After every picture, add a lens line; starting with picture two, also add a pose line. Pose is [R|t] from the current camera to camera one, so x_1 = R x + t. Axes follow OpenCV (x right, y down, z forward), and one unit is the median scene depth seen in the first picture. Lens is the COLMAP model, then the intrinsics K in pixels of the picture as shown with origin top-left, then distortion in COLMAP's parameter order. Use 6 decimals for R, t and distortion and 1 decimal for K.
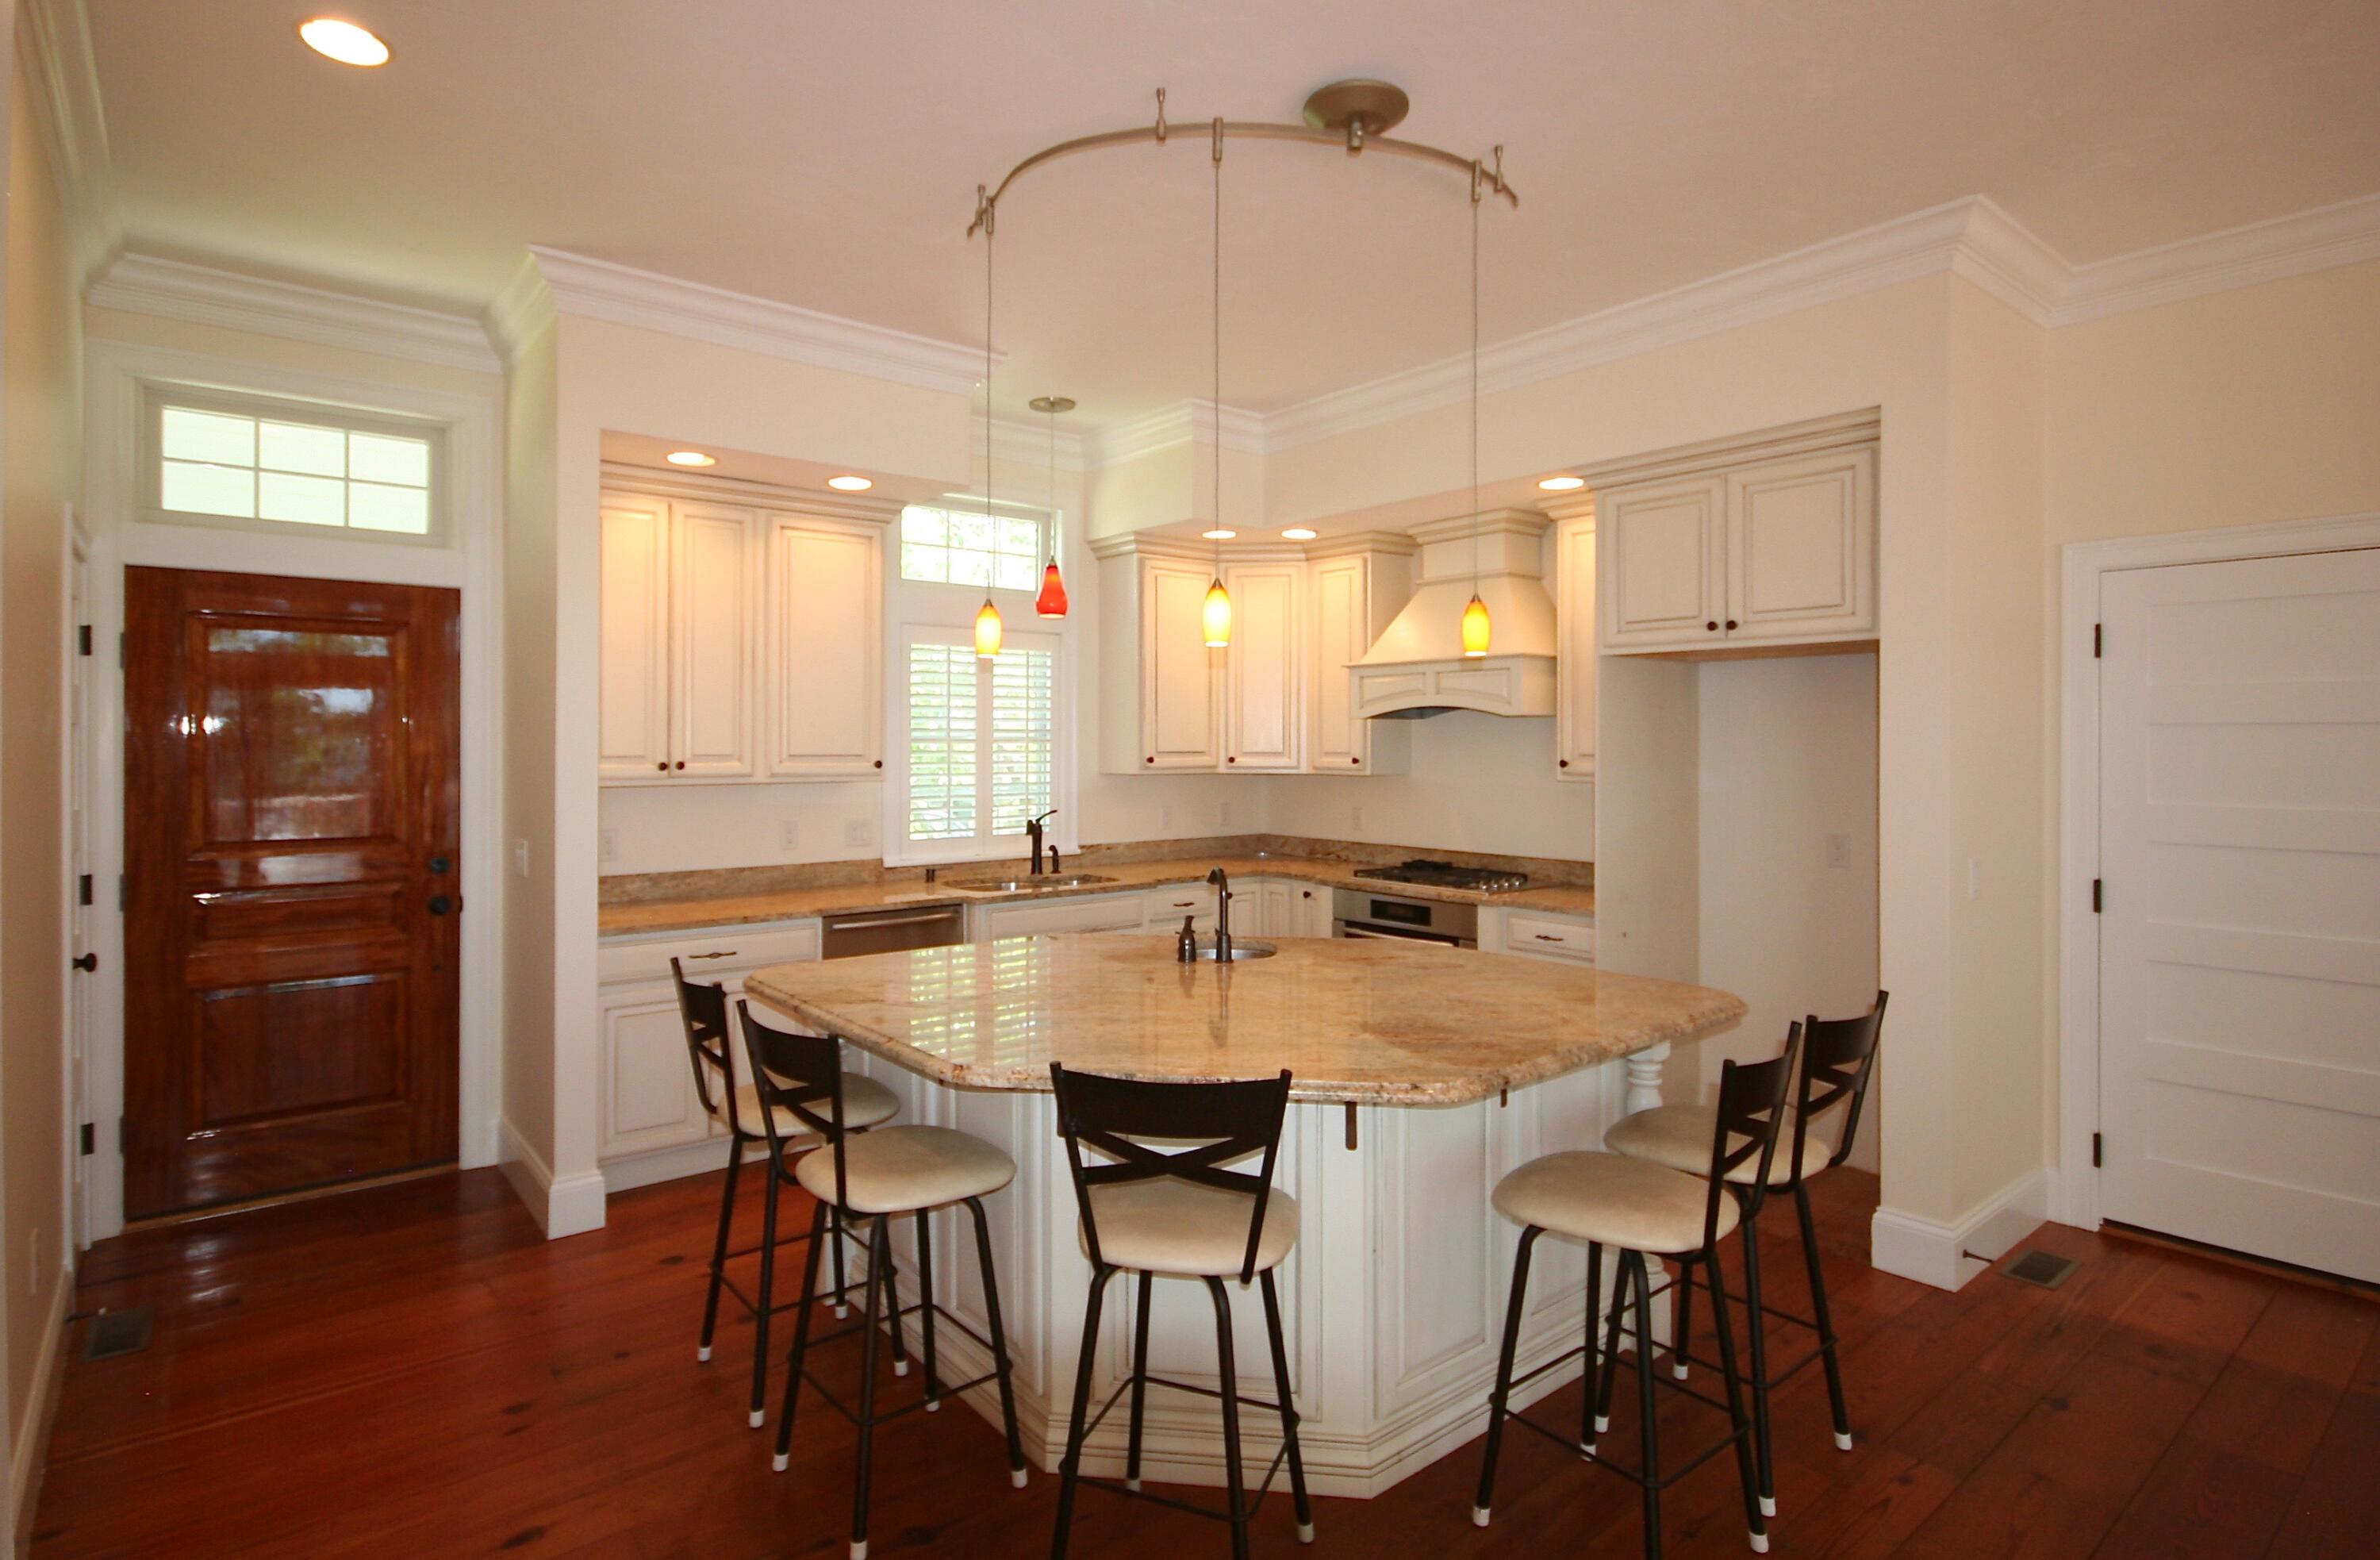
lens RADIAL K [[1196.6, 0, 1114.7], [0, 1196.6, 740.7], [0, 0, 1]] dist [-0.012826, 0.000262]
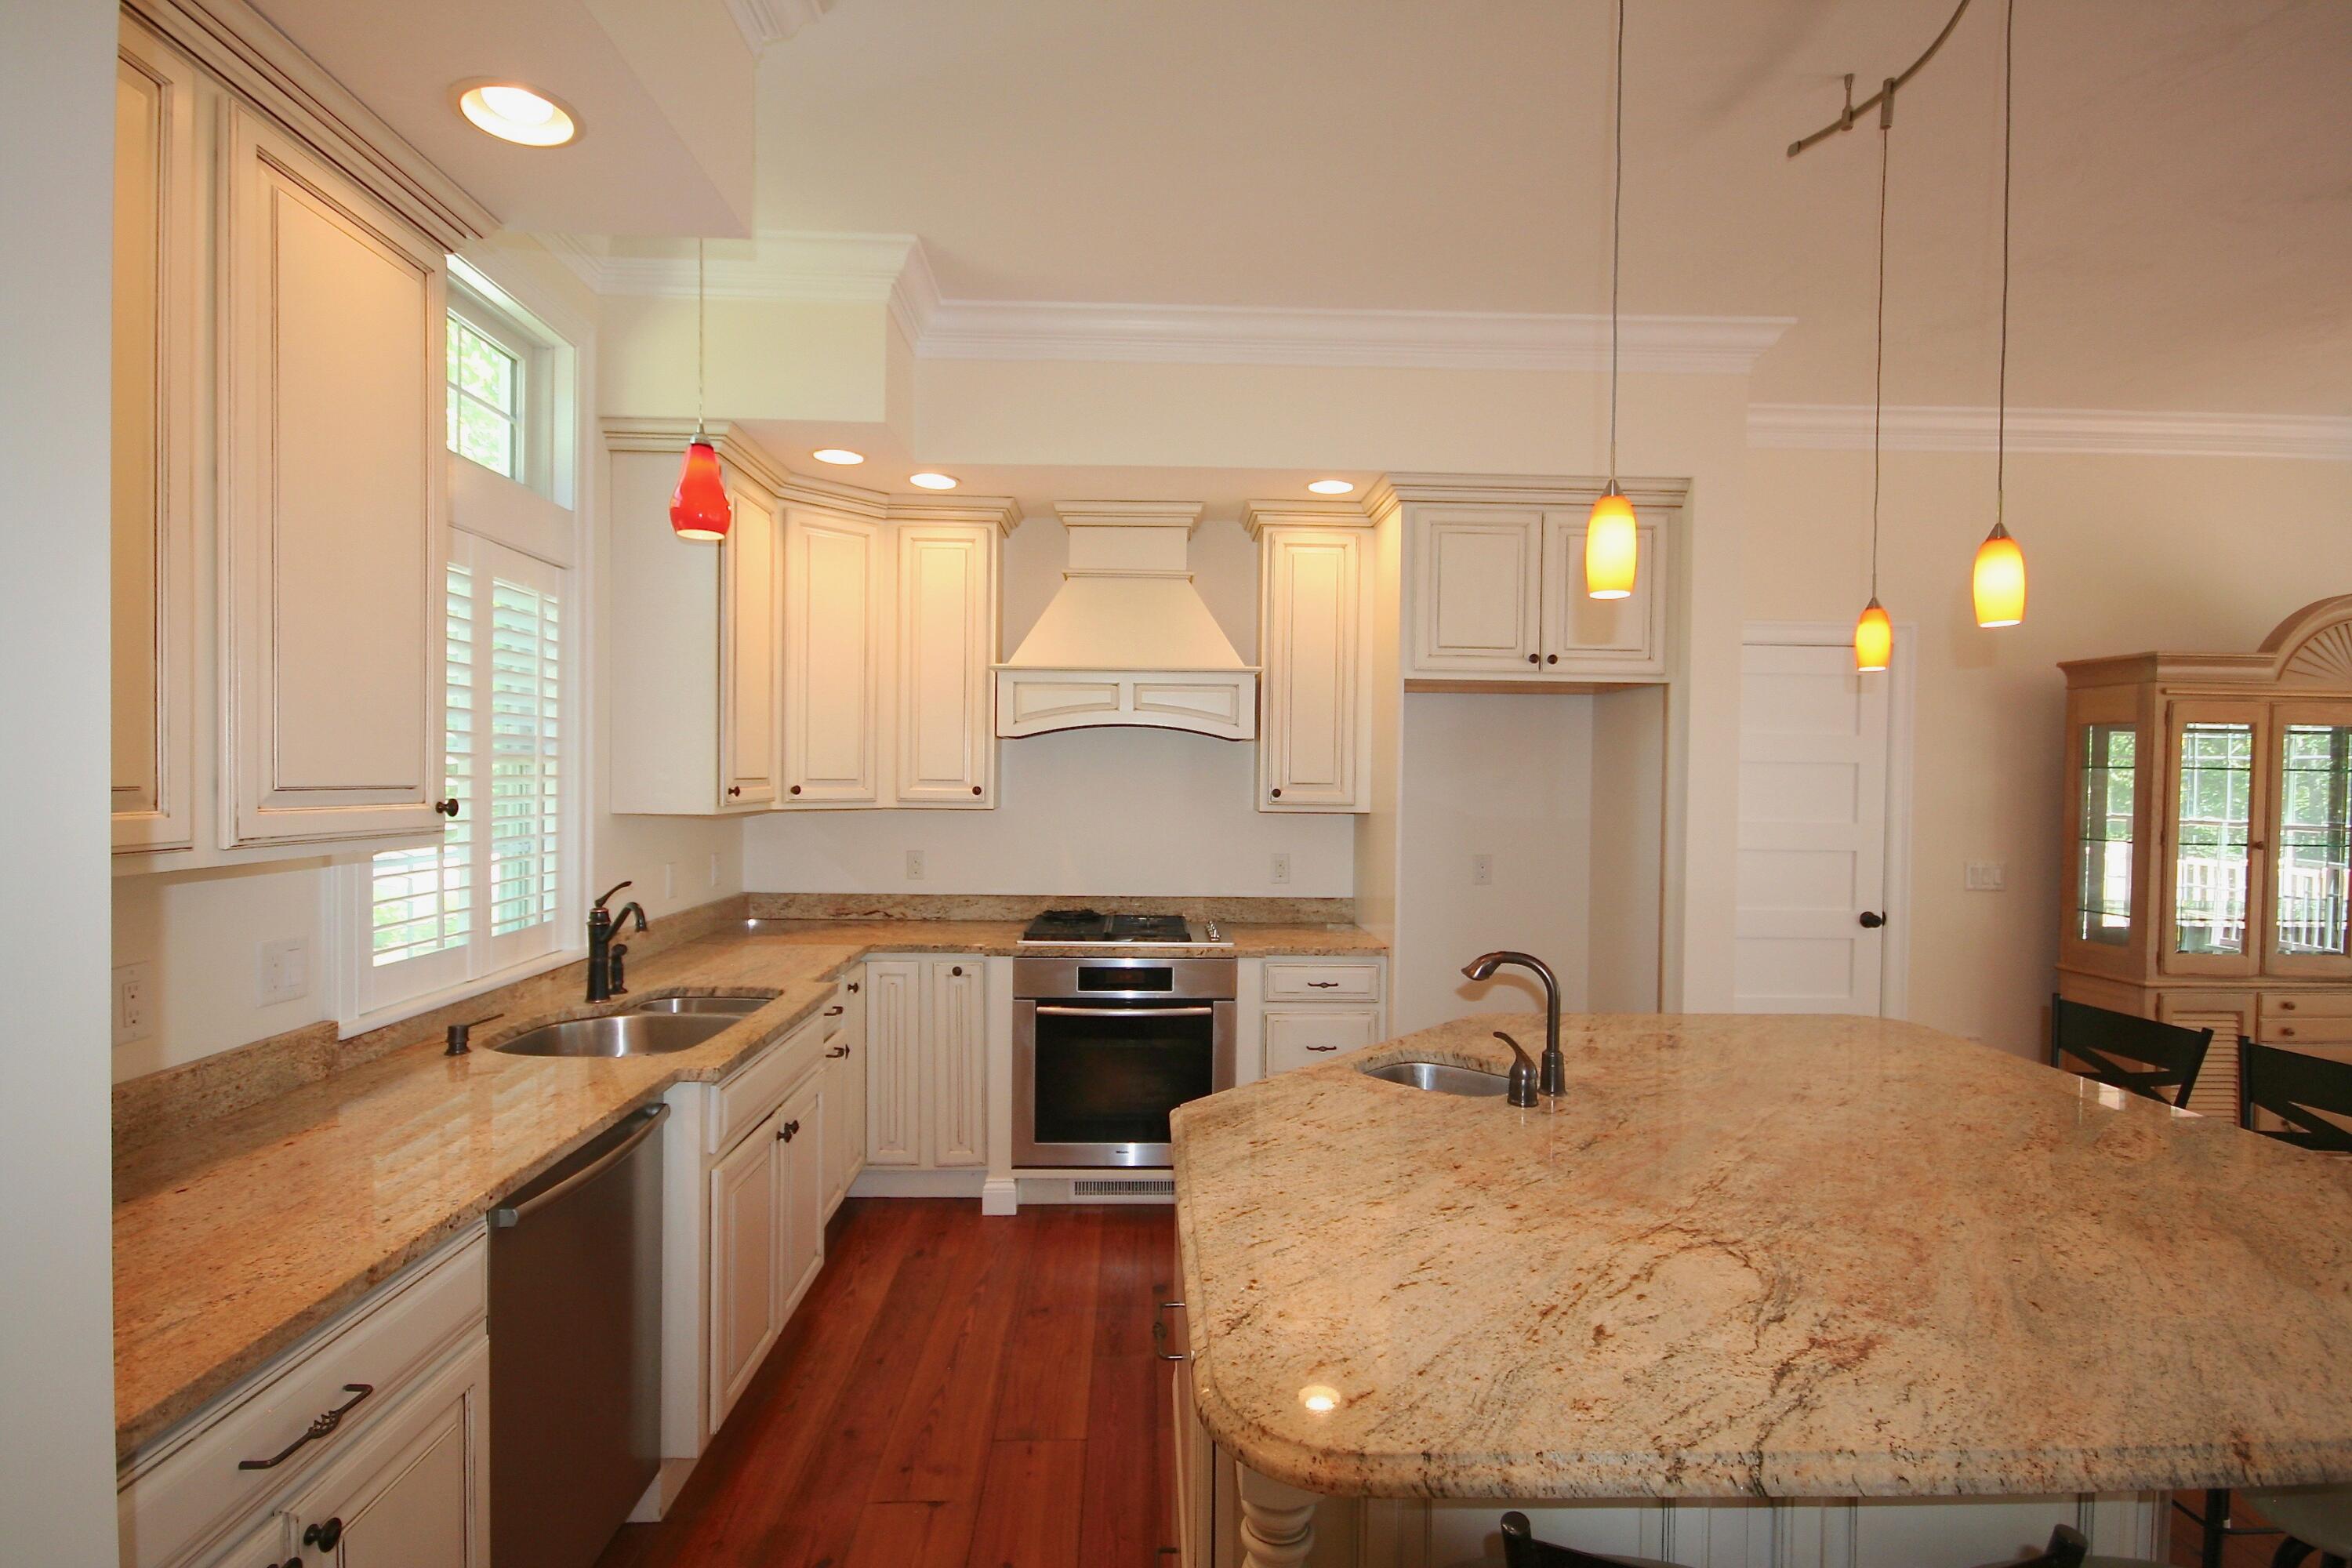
lens RADIAL K [[1136.7, 0, 1168.1], [0, 1136.7, 789.3], [0, 0, 1]] dist [0.002798, 0.000048]
pose [[0.582552, -0.005707, 0.812773, -0.354494], [-0.011800, 0.999811, 0.015478, 0.003415], [-0.812708, -0.018608, 0.582374, 0.510458]]
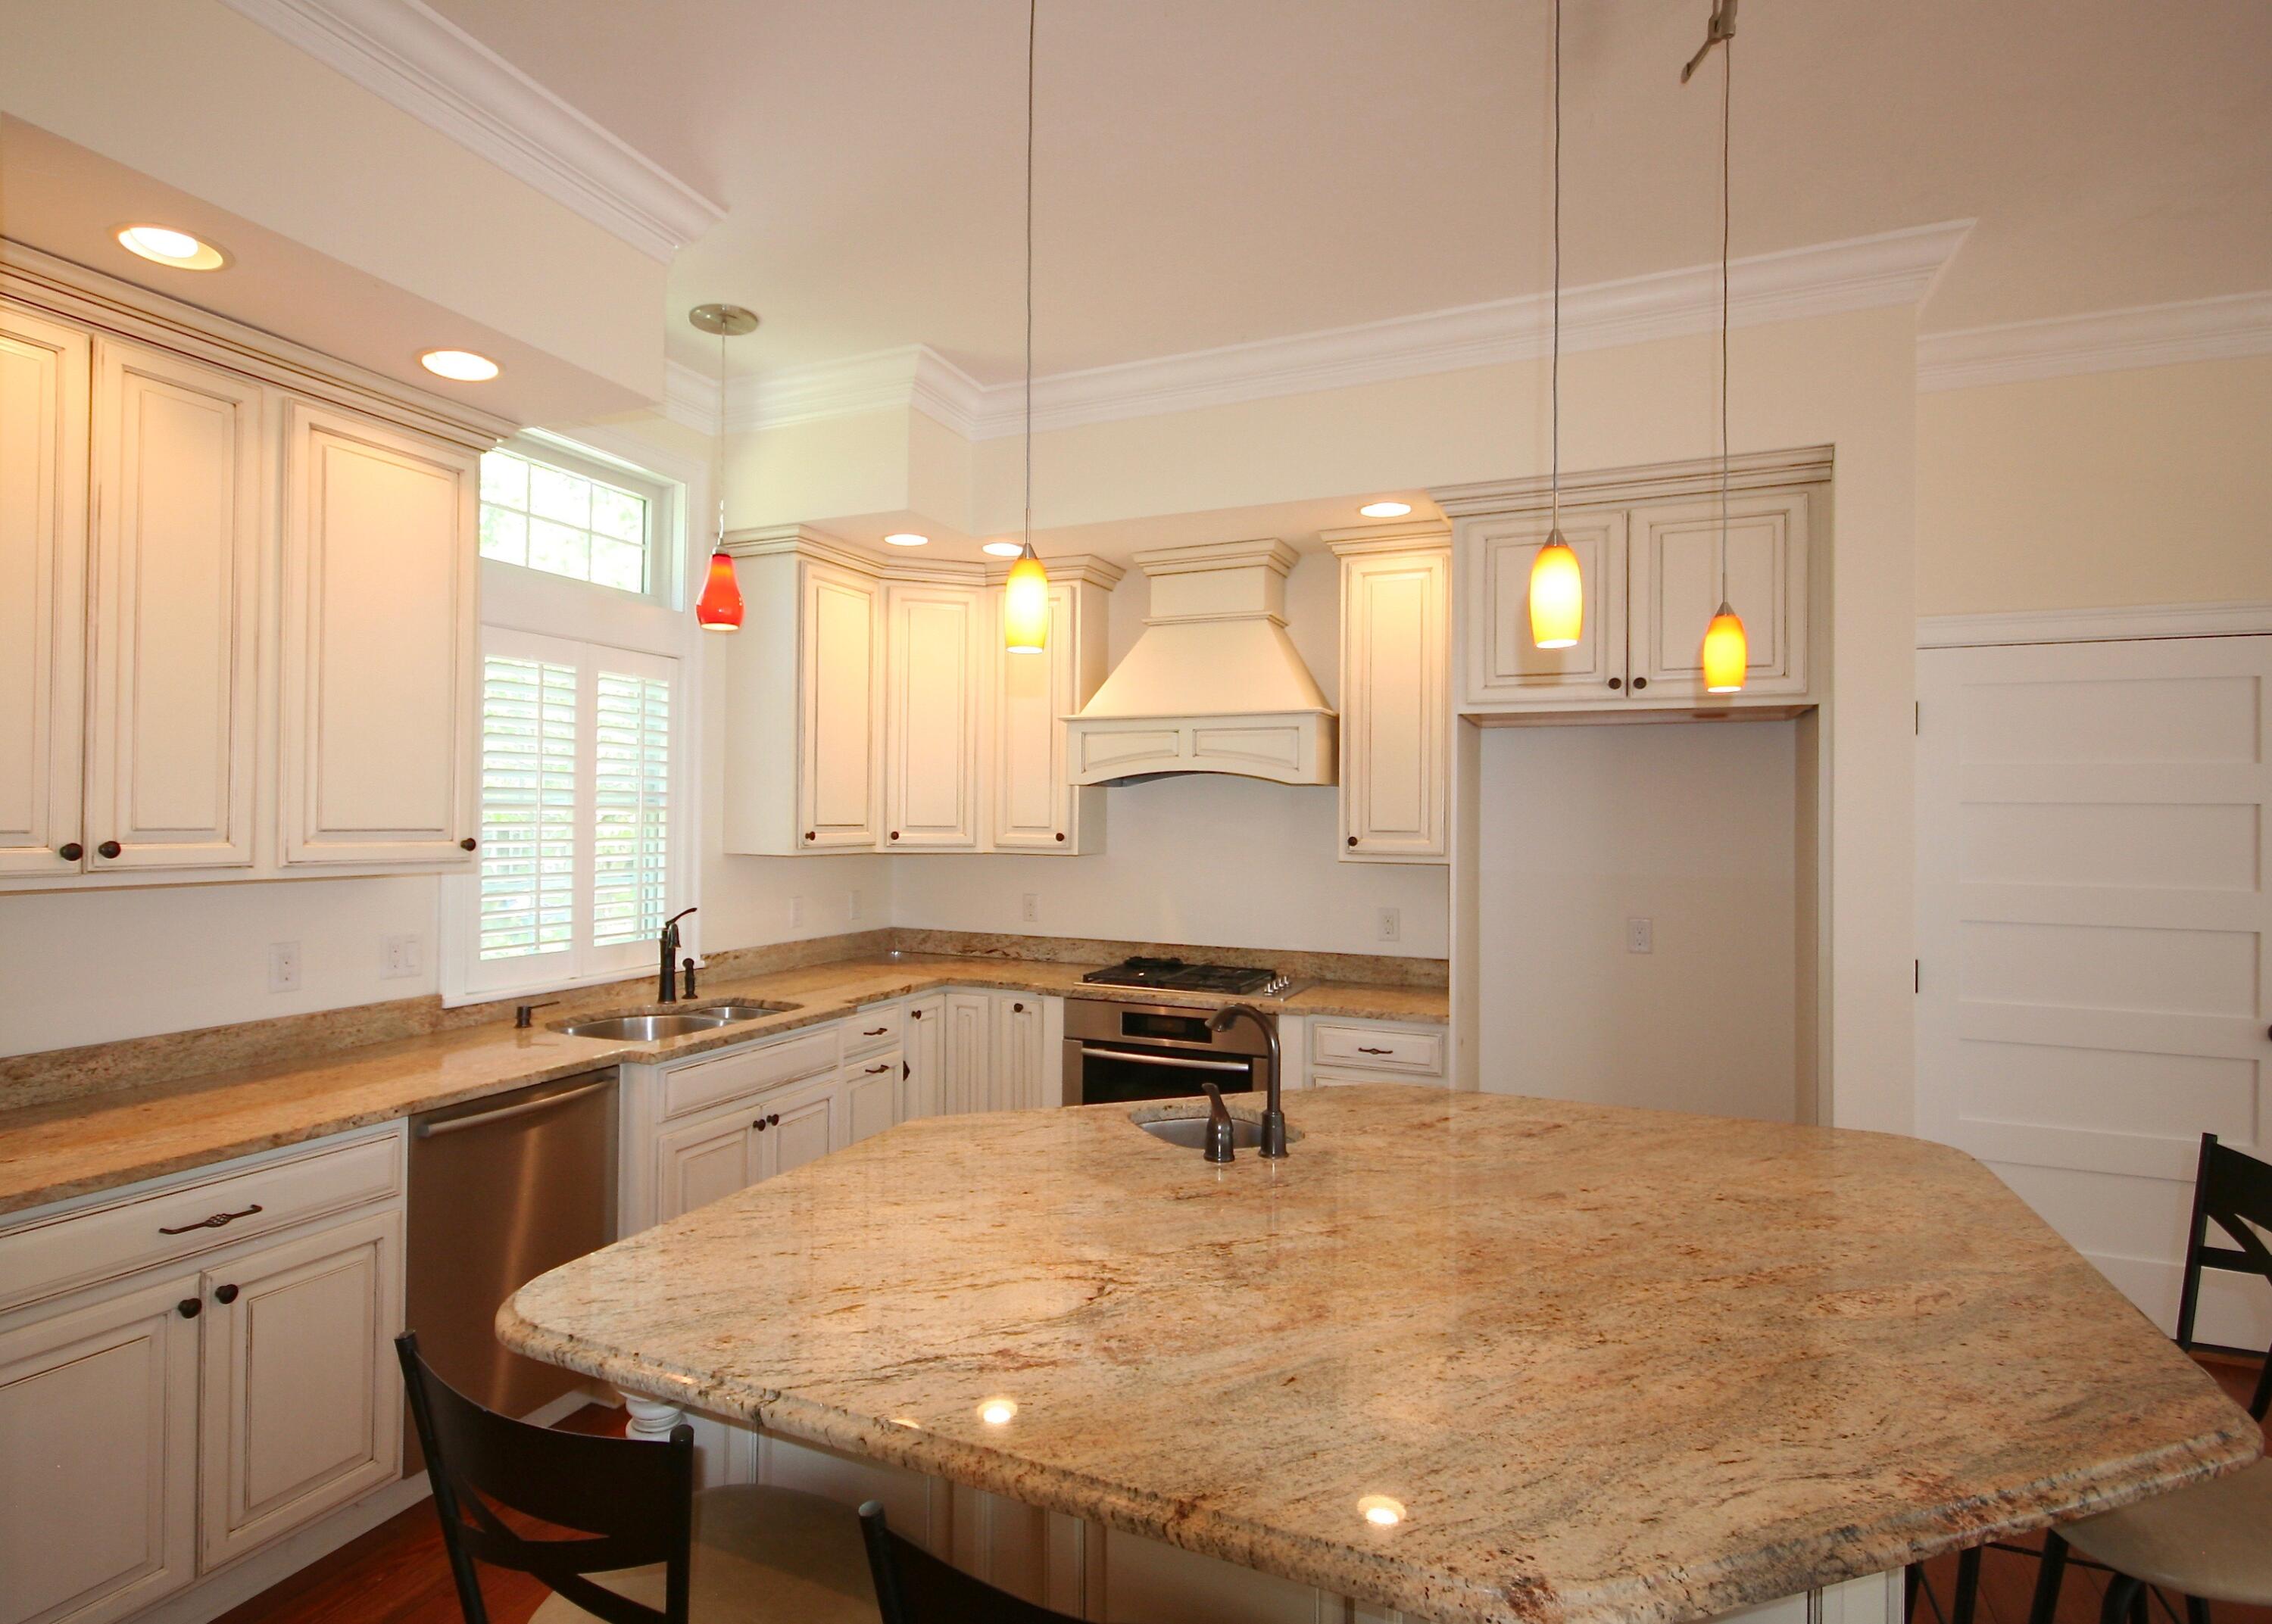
lens RADIAL K [[1212.7, 0, 1013.1], [0, 1212.7, 805.3], [0, 0, 1]] dist [-0.001051, 0.001569]
pose [[0.897432, 0.011276, 0.441009, -0.206052], [-0.008948, 0.999933, -0.007358, 0.001681], [-0.441063, 0.002657, 0.897472, 0.301361]]
